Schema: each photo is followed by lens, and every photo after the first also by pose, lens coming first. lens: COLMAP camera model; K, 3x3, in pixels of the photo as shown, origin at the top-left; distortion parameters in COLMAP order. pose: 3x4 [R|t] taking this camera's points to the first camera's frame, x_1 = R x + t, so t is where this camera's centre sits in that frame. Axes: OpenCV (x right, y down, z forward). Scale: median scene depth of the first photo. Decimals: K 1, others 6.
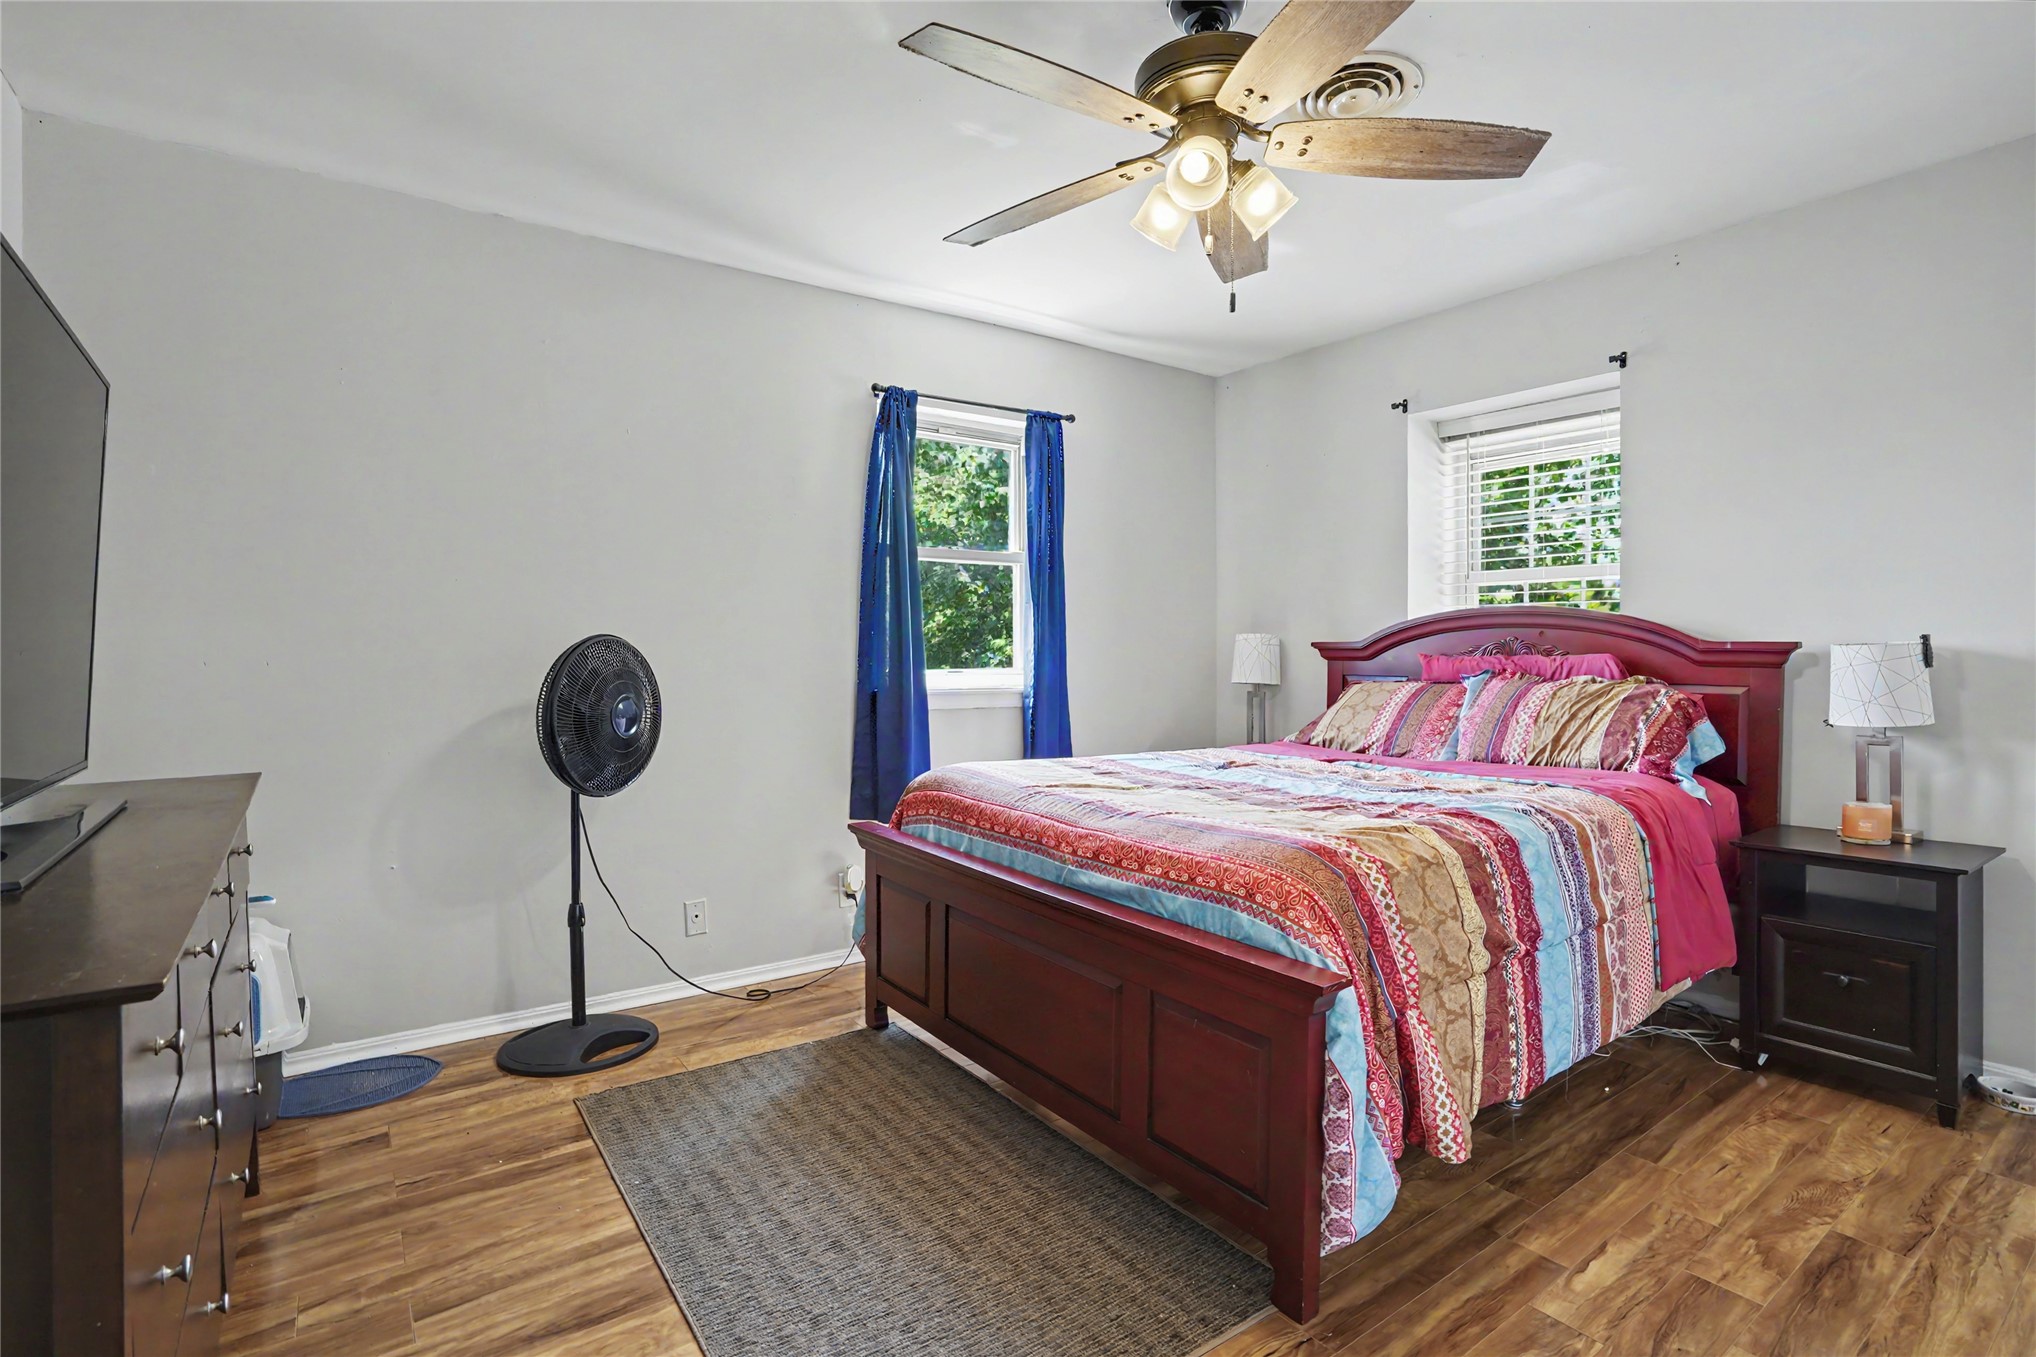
lens RADIAL K [[979.7, 0, 1024.8], [0, 979.7, 663.0], [0, 0, 1]] dist [-0.029347, 0.002503]
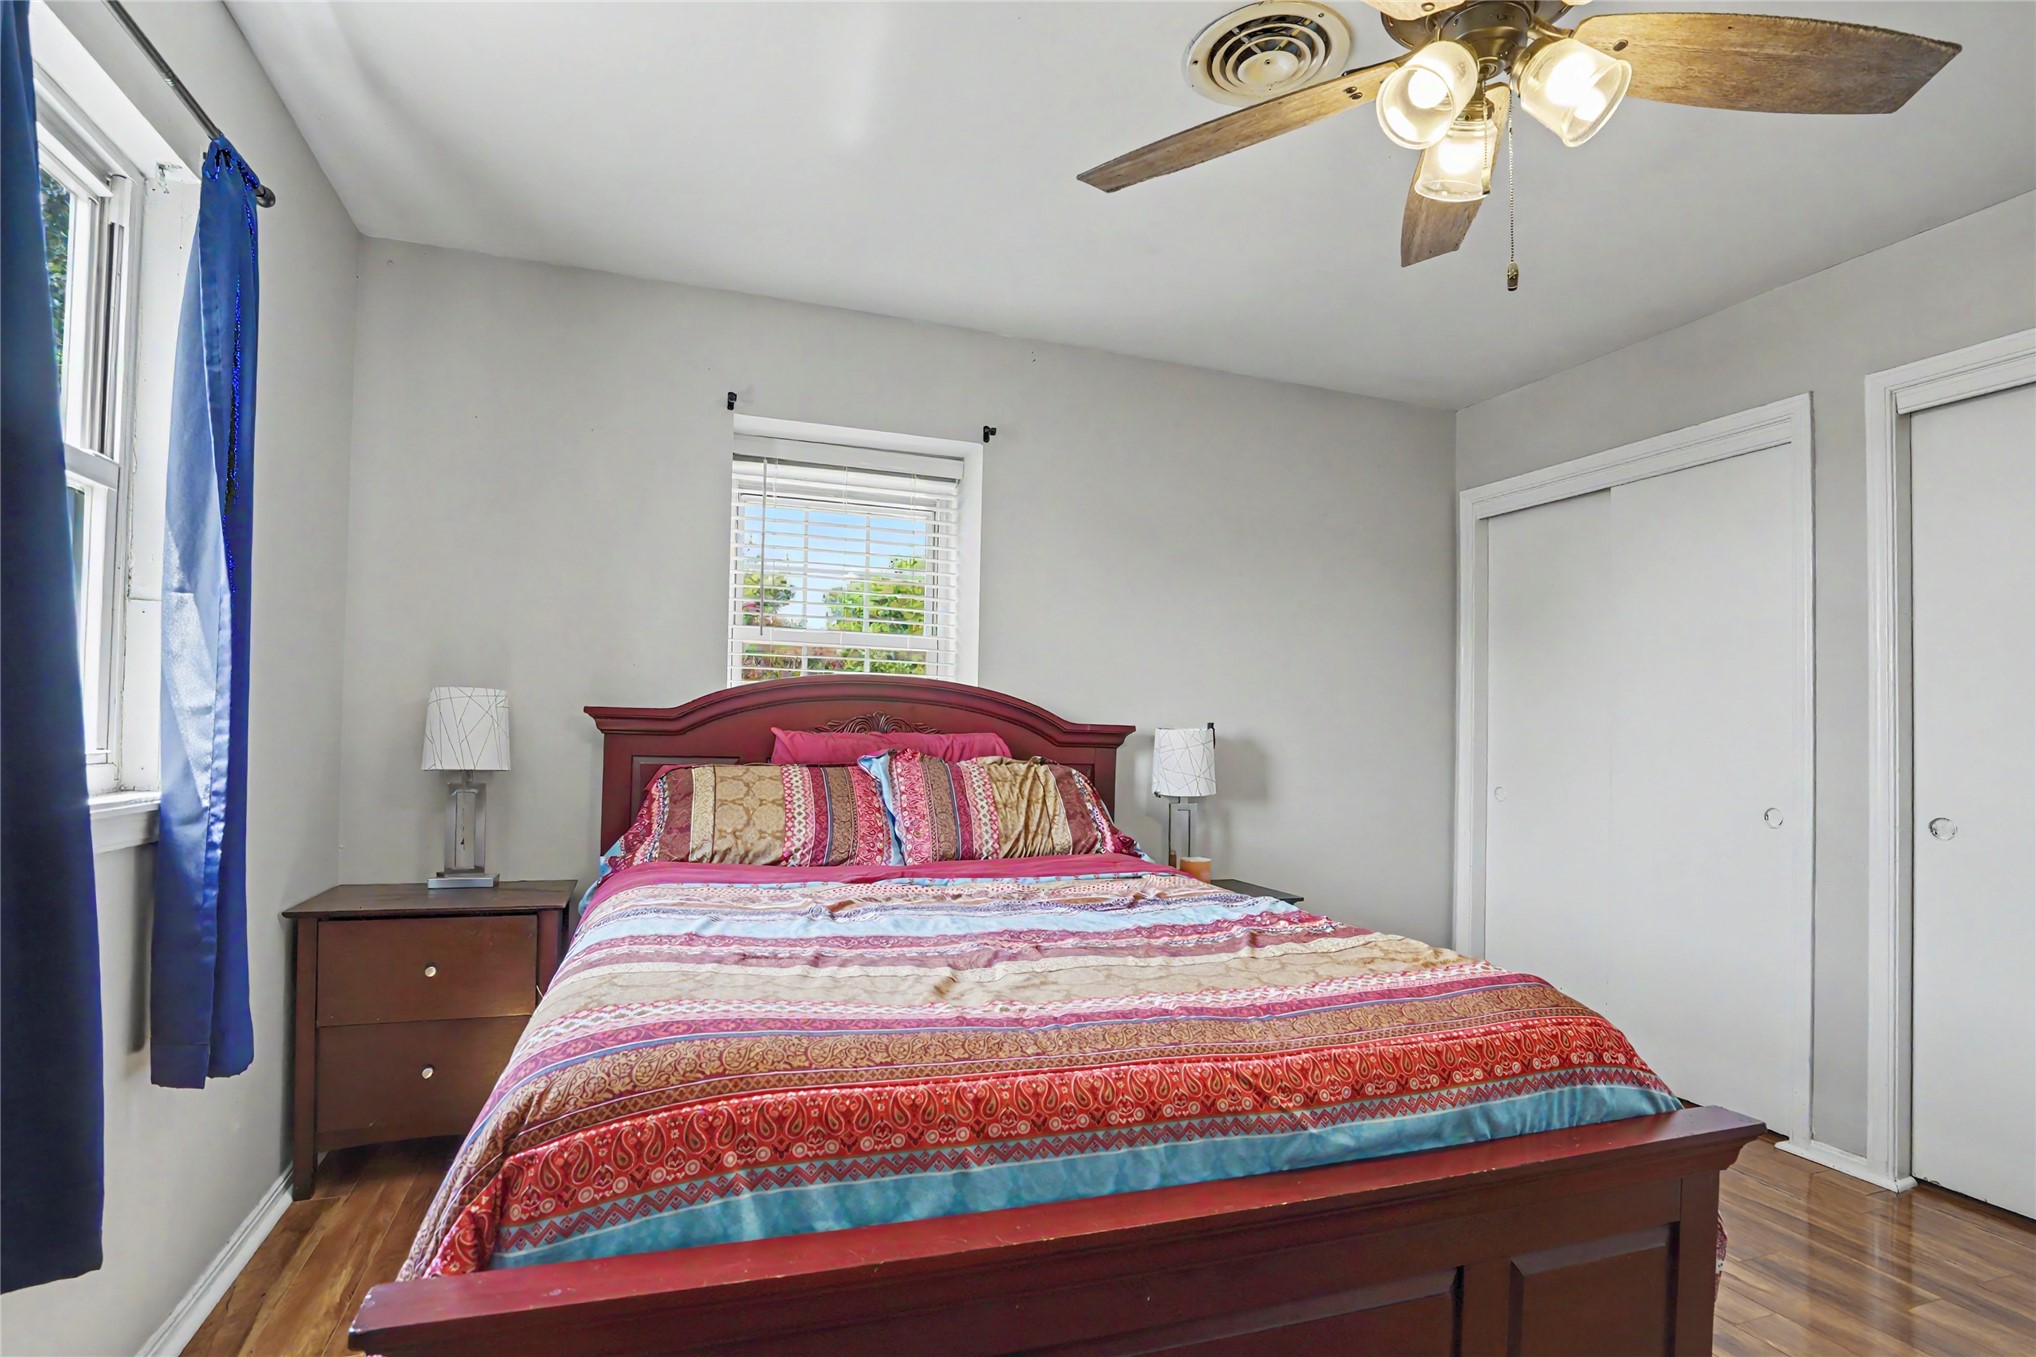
lens RADIAL K [[1037.0, 0, 1025.8], [0, 1037.0, 679.7], [0, 0, 1]] dist [-0.033644, -0.000076]
pose [[0.263968, 0.059682, 0.962683, -0.408710], [-0.013296, 0.998214, -0.058239, -0.002948], [-0.964440, 0.002573, 0.264290, 0.738922]]
